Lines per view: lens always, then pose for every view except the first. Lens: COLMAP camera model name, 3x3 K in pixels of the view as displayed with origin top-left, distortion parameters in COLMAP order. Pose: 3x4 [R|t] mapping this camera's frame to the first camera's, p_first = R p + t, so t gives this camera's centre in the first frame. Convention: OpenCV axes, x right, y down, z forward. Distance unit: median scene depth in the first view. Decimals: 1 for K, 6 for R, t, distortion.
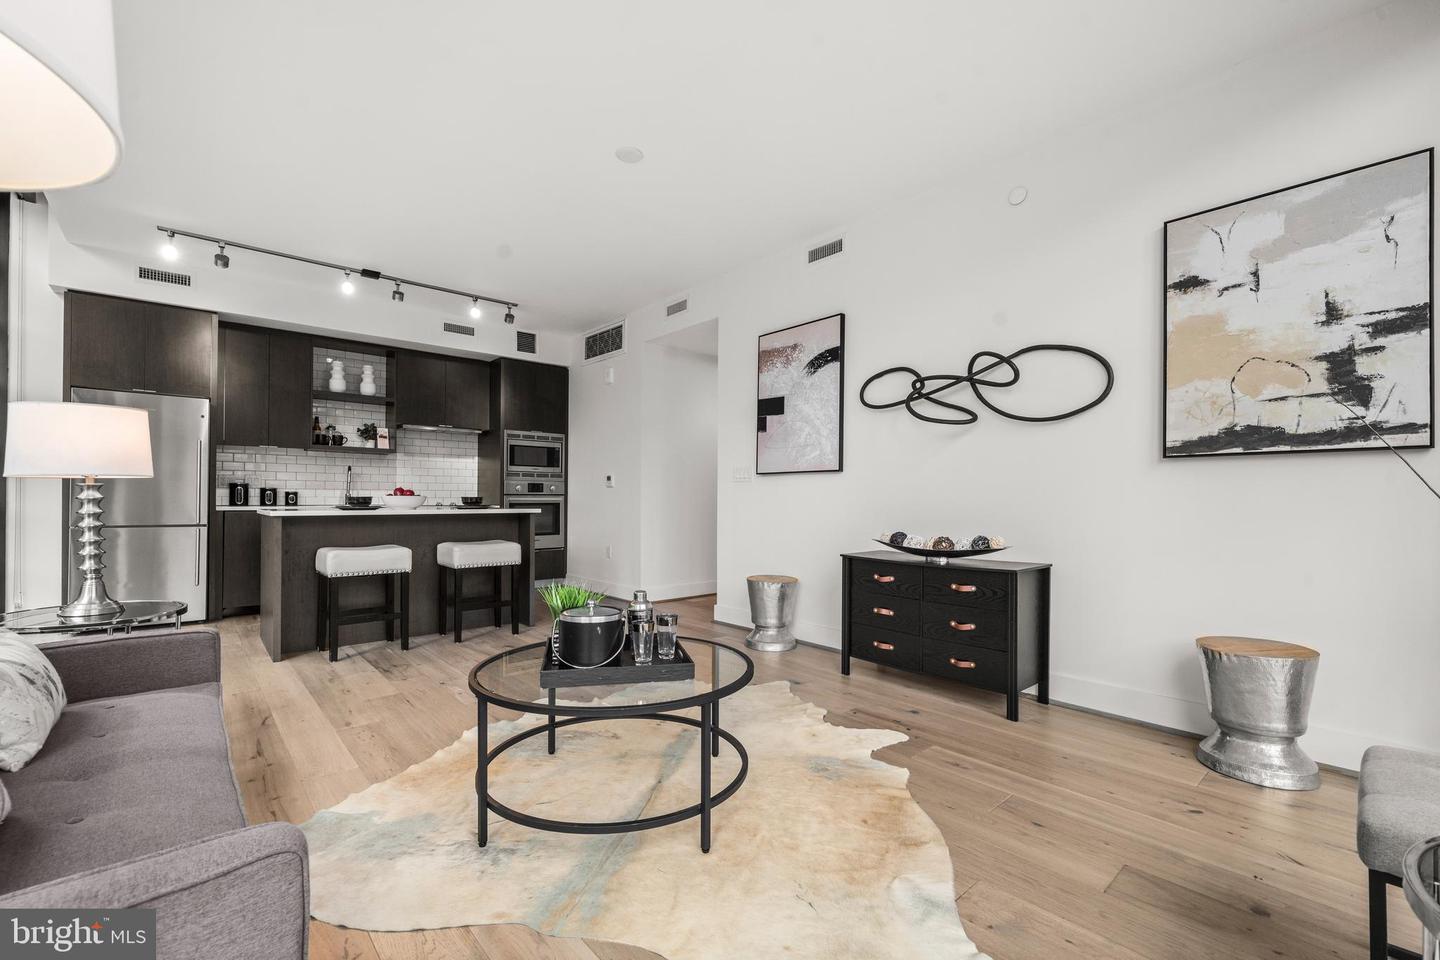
lens RADIAL K [[629.4, 0, 720.0], [0, 629.4, 489.6], [0, 0, 1]] dist [0.000692, 0.000109]
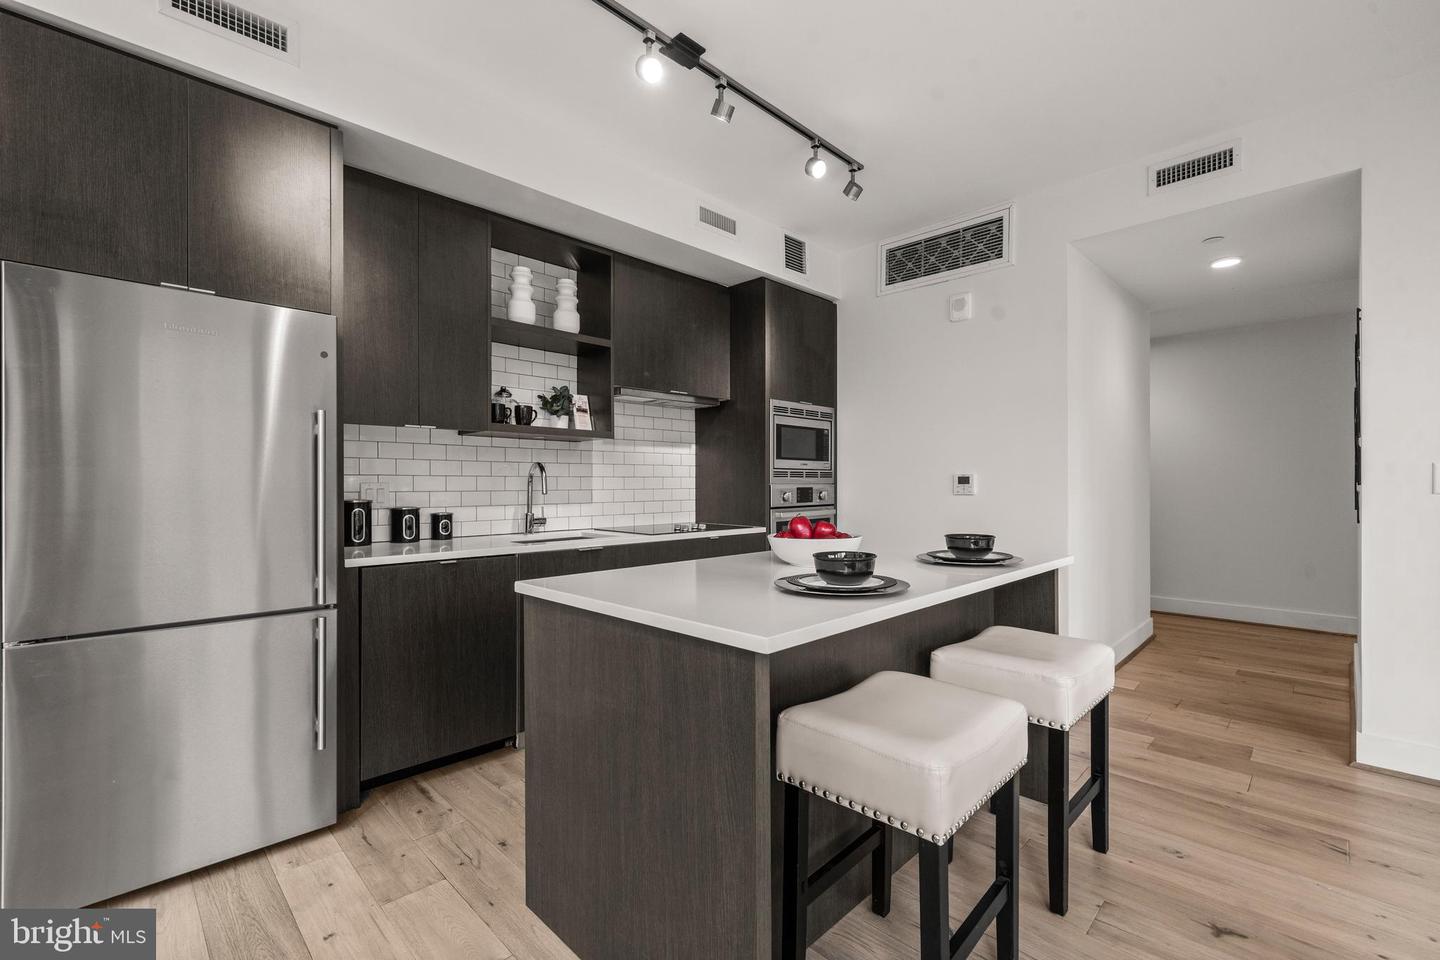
lens RADIAL K [[629.4, 0, 719.8], [0, 629.4, 477.0], [0, 0, 1]] dist [0.000692, 0.000109]
pose [[0.997193, -0.008560, 0.074388, -0.454946], [0.008400, 0.999962, 0.002467, -0.024290], [-0.074406, -0.001835, 0.997226, 0.429479]]
